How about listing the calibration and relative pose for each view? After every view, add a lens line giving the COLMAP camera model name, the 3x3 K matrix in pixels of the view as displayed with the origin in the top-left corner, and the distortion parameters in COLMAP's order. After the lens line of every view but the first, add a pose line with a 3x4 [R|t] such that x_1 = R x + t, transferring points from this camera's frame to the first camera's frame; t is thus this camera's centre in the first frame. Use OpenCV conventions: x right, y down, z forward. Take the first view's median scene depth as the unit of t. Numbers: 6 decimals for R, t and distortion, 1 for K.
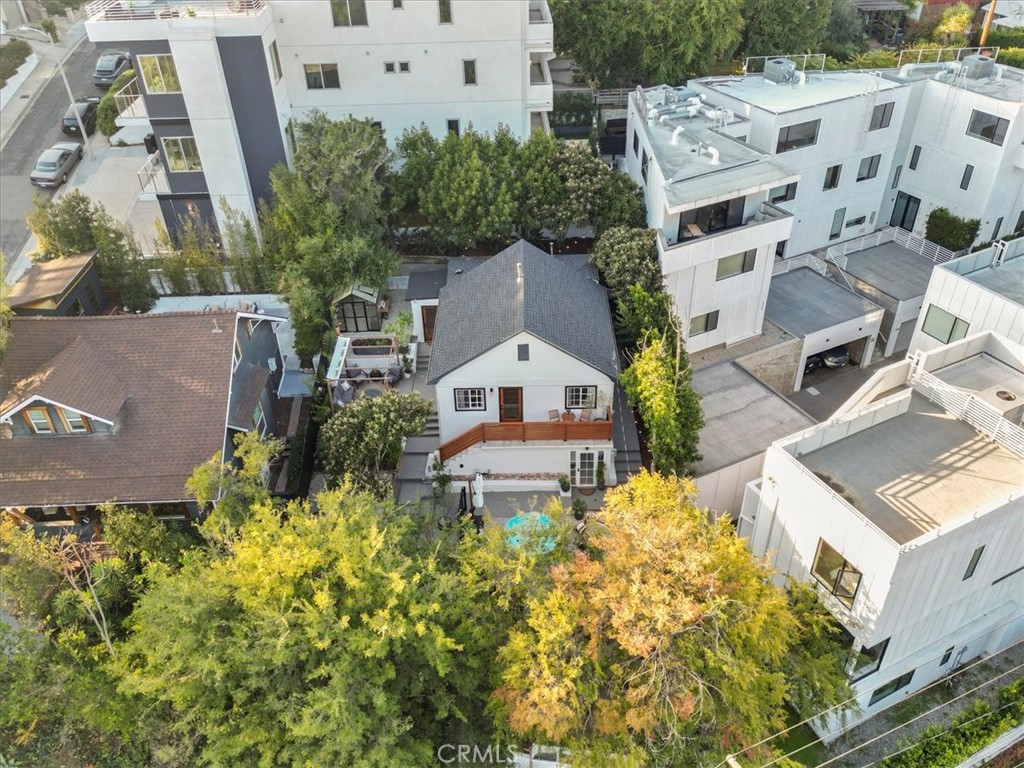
lens RADIAL K [[809.3, 0, 514.3], [0, 809.3, 383.9], [0, 0, 1]] dist [0.072302, -0.084100]
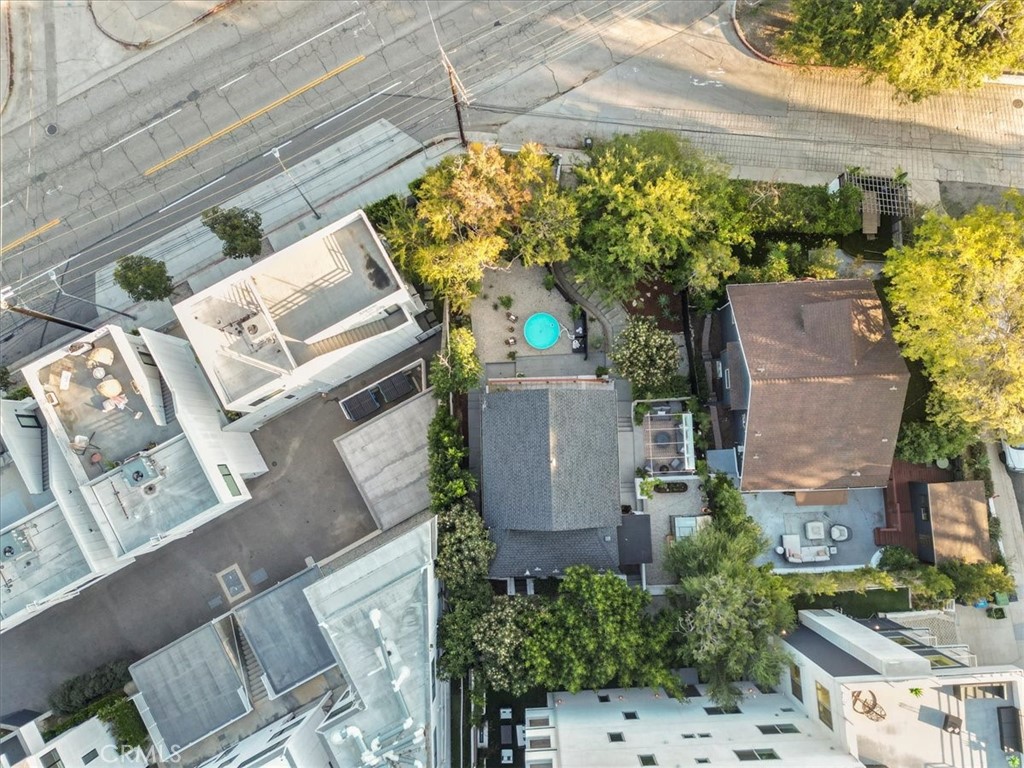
lens RADIAL K [[809.3, 0, 514.3], [0, 809.3, 383.9], [0, 0, 1]] dist [0.072302, -0.084100]
pose [[-0.999021, 0.026566, 0.035376, 0.018628], [0.016178, -0.524877, 0.851024, -1.047965], [0.041177, 0.850763, 0.523934, 0.195629]]
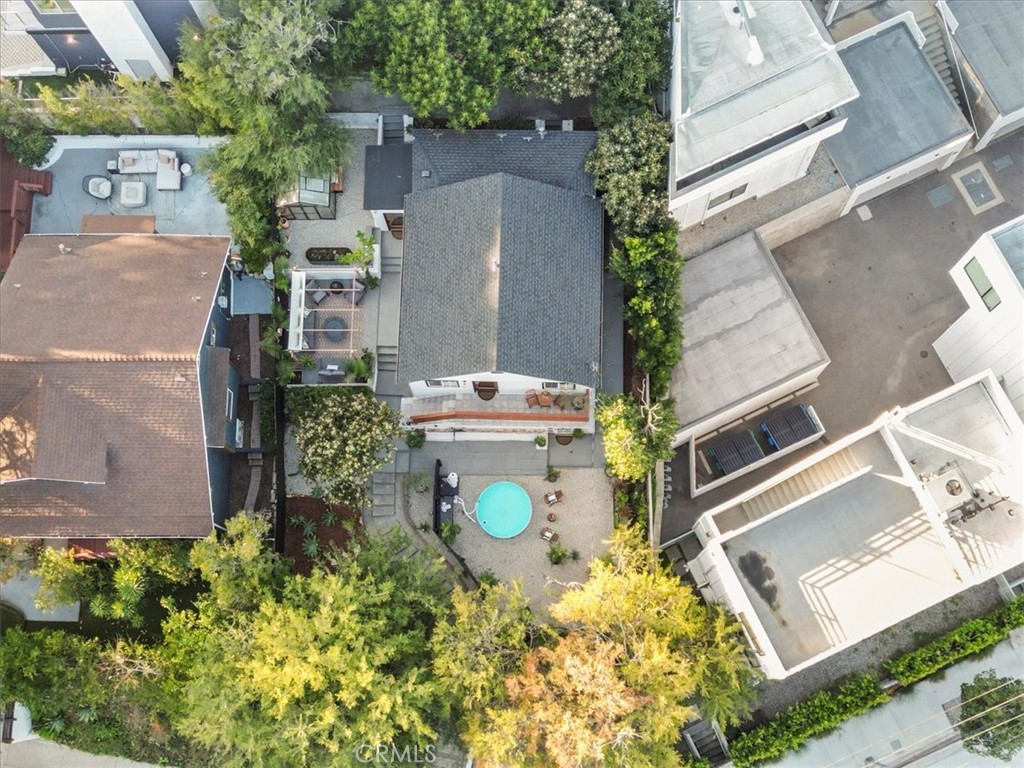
lens RADIAL K [[1310.8, 0, 518.9], [0, 1310.8, 378.9], [0, 0, 1]] dist [0.144161, -0.348948]
pose [[0.999577, 0.025414, -0.014134, 0.050742], [-0.010046, 0.757886, 0.652310, -0.875403], [0.027290, -0.651892, 0.757821, -0.148522]]
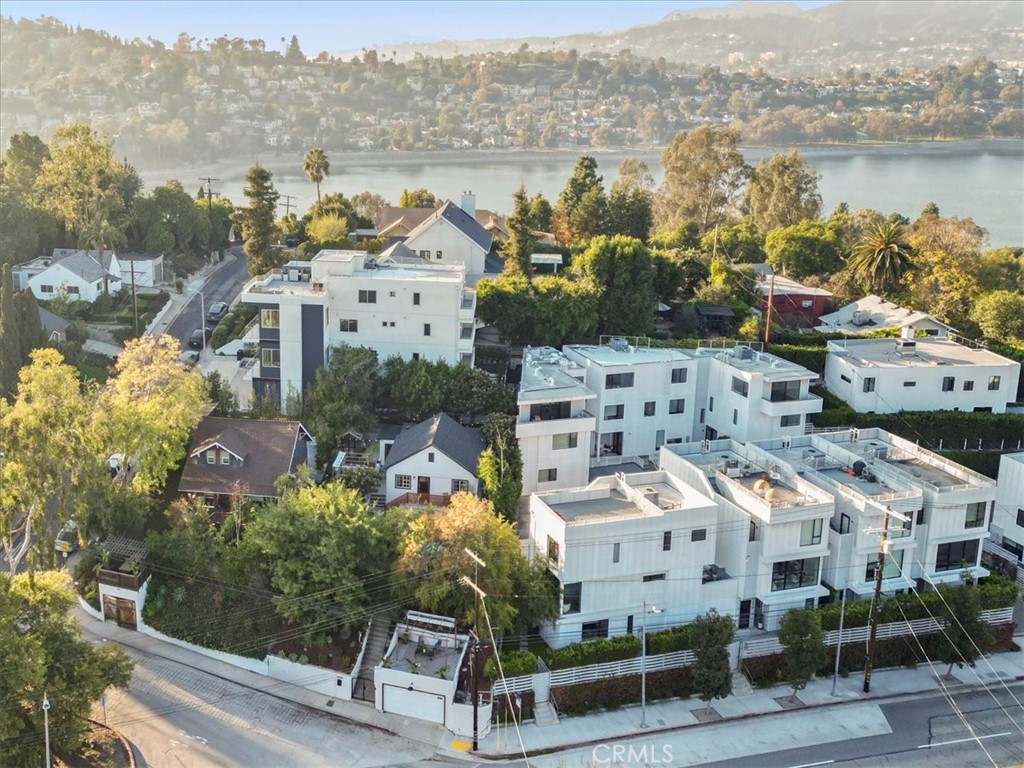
lens RADIAL K [[1434.0, 0, 512.0], [0, 1434.0, 384.0], [0, 0, 1]] dist [0.147953, -0.375785]
pose [[0.994913, 0.080360, -0.060744, 0.356692], [-0.095897, 0.940194, -0.326863, 0.809731], [0.030844, 0.331025, 0.943118, -2.100153]]
